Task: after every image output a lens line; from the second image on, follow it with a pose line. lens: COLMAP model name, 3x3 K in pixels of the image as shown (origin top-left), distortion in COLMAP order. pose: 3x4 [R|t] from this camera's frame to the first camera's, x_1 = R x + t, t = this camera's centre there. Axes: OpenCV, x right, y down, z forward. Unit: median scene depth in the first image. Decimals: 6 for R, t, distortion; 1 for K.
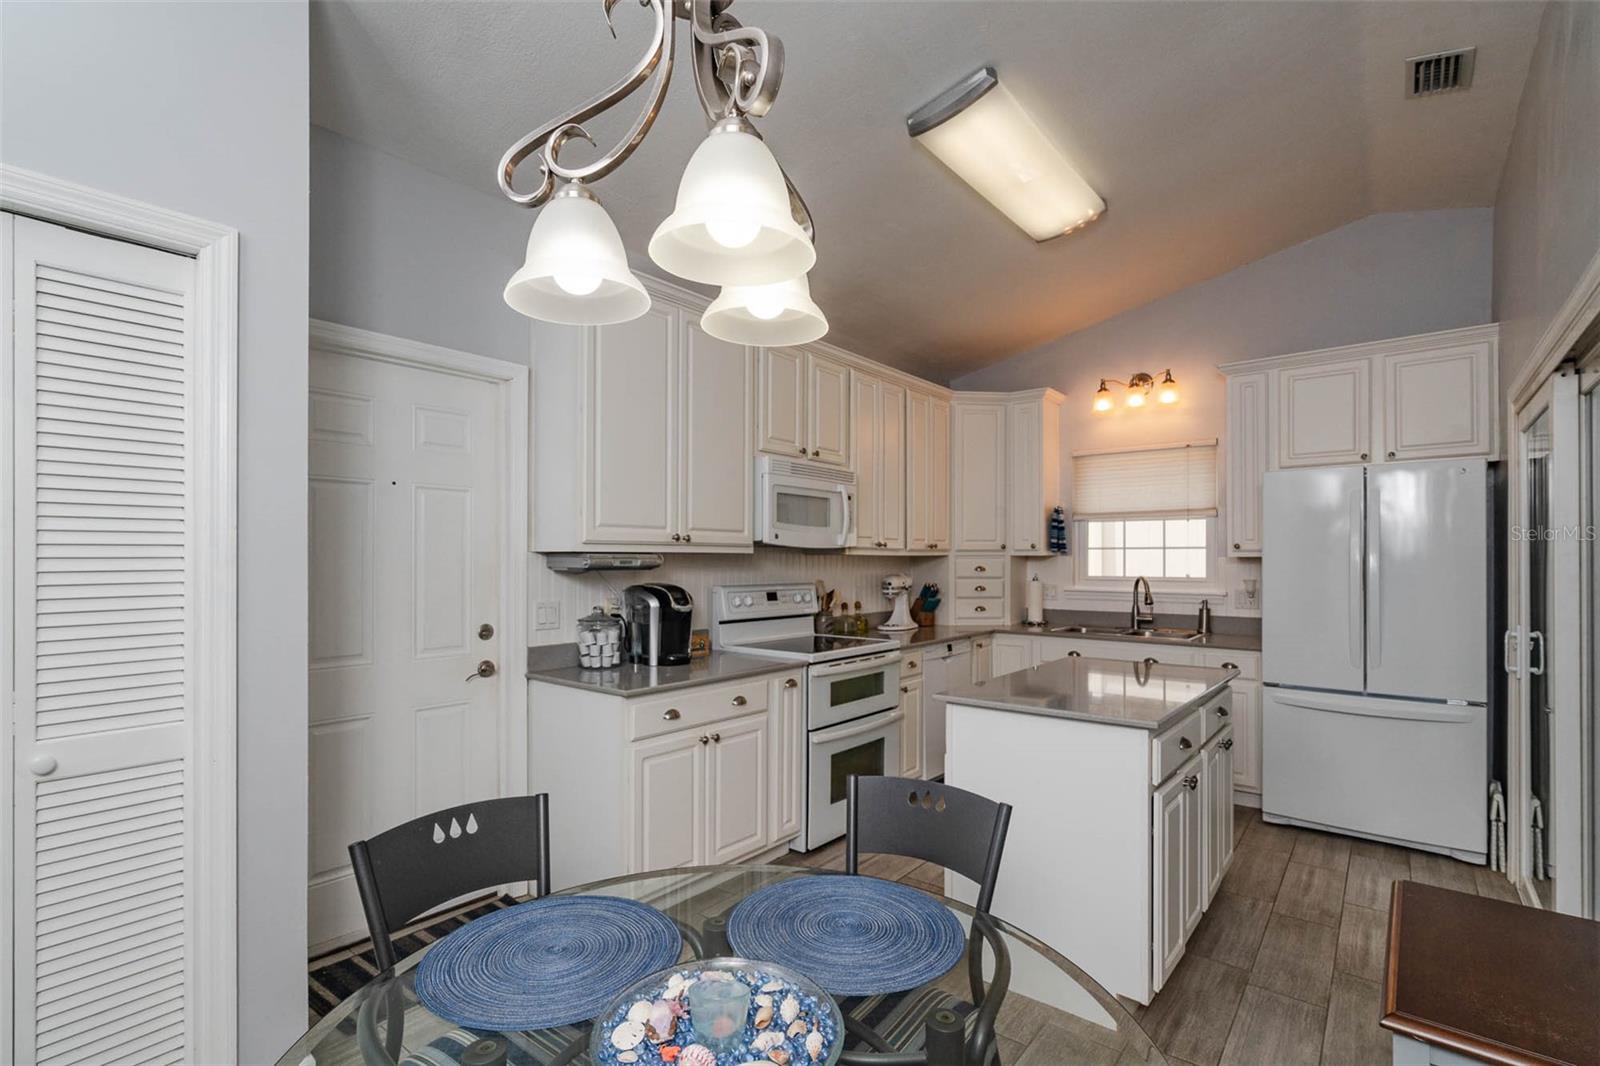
lens RADIAL K [[743.2, 0, 810.8], [0, 743.2, 560.6], [0, 0, 1]] dist [0.010000, -0.000922]
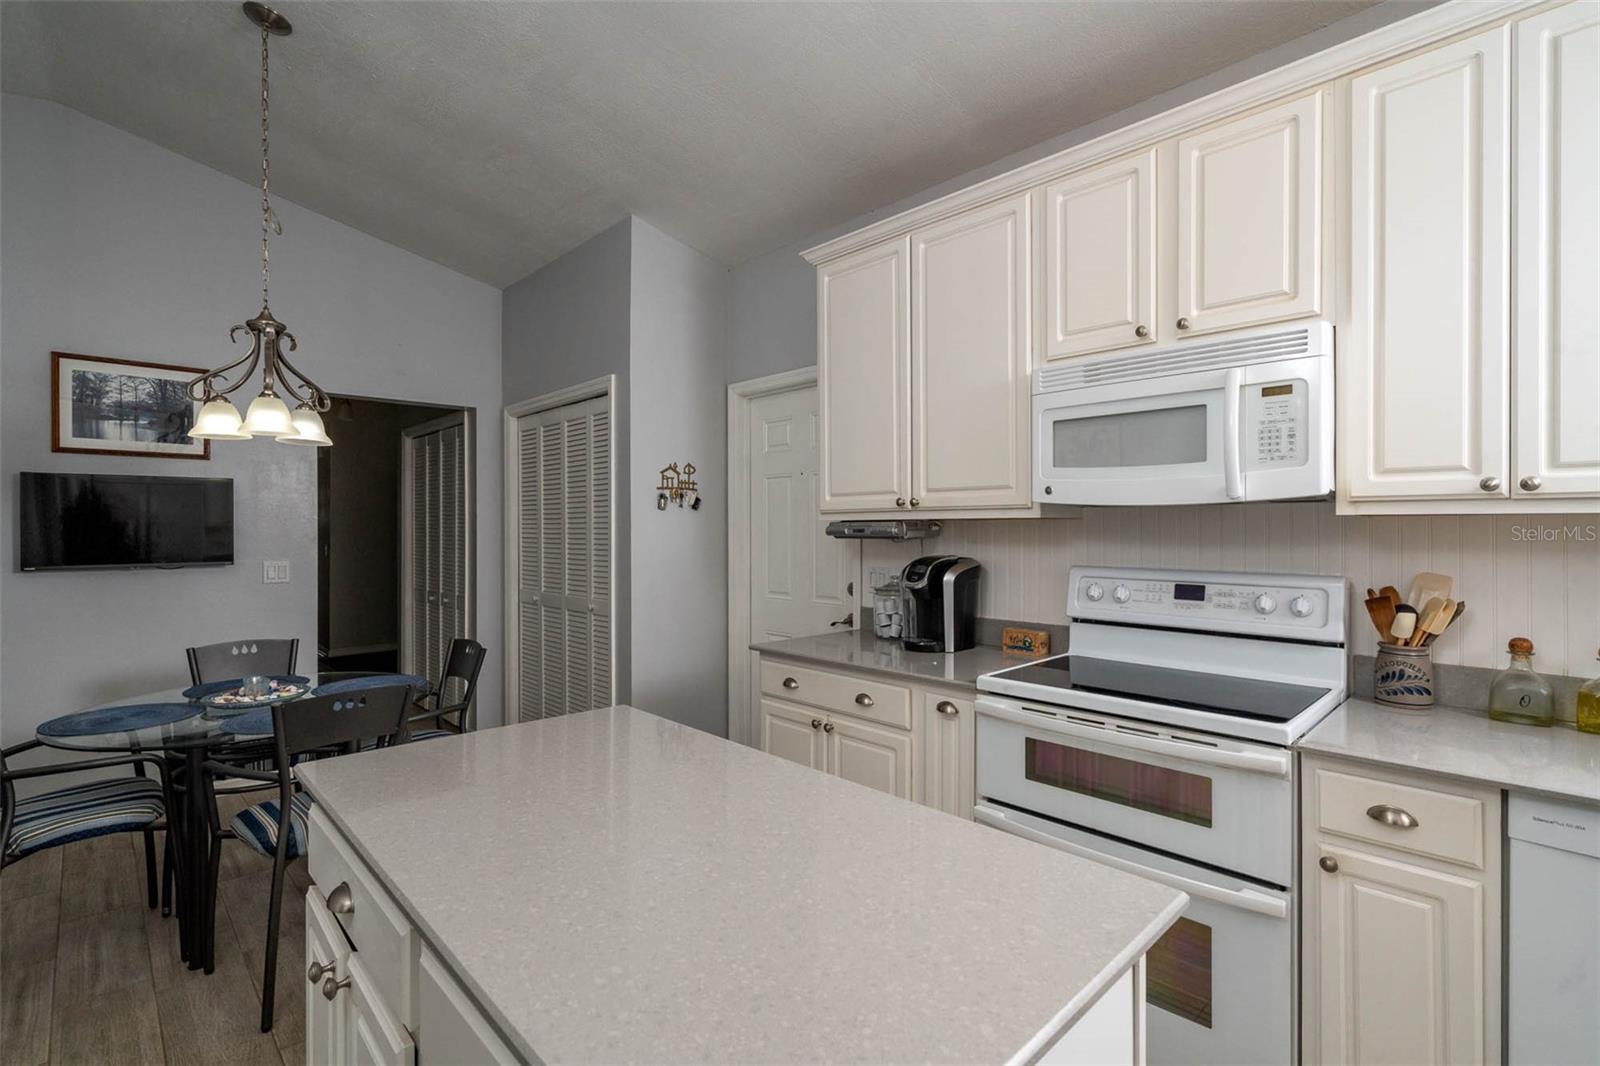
lens RADIAL K [[743.2, 0, 793.8], [0, 743.2, 533.4], [0, 0, 1]] dist [0.010000, -0.000922]
pose [[-0.132222, 0.006568, -0.991198, 0.454667], [0.001724, 0.999978, 0.006396, -0.000487], [0.991219, -0.000863, -0.132231, 0.645311]]
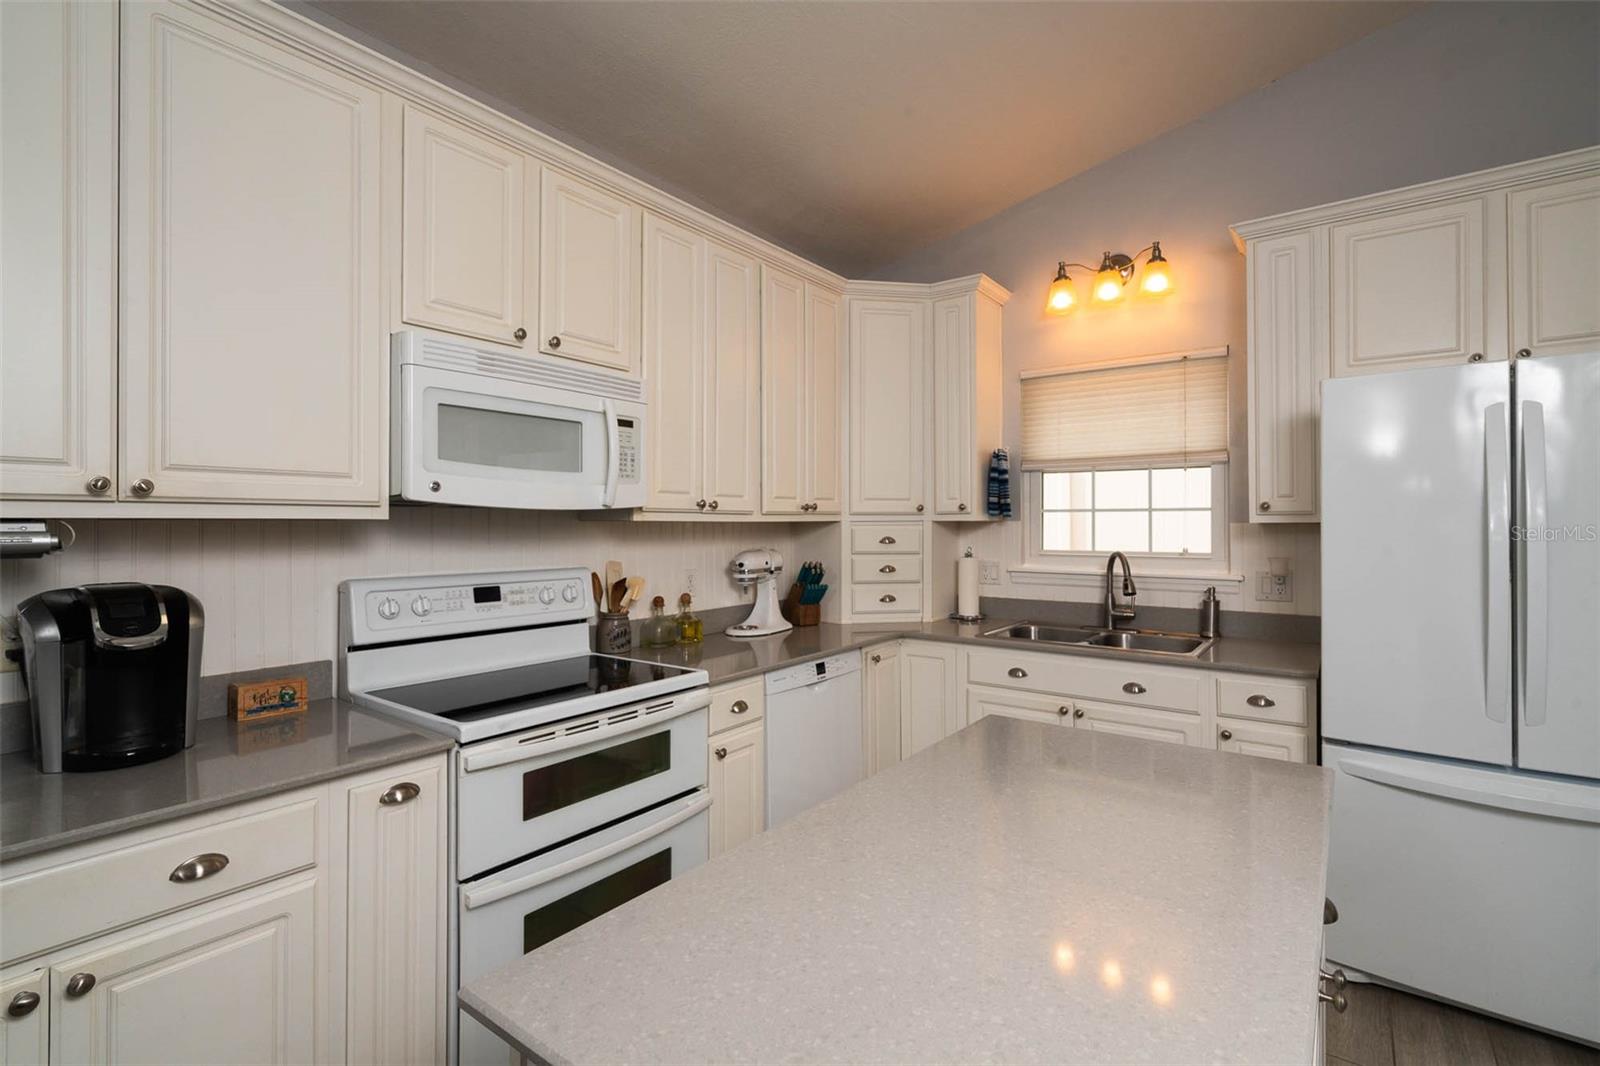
lens RADIAL K [[743.2, 0, 830.4], [0, 743.2, 518.1], [0, 0, 1]] dist [0.010000, -0.000922]
pose [[0.998716, -0.001199, 0.050650, 0.151631], [0.001615, 0.999965, -0.008176, -0.004326], [-0.050638, 0.008247, 0.998683, 0.344183]]
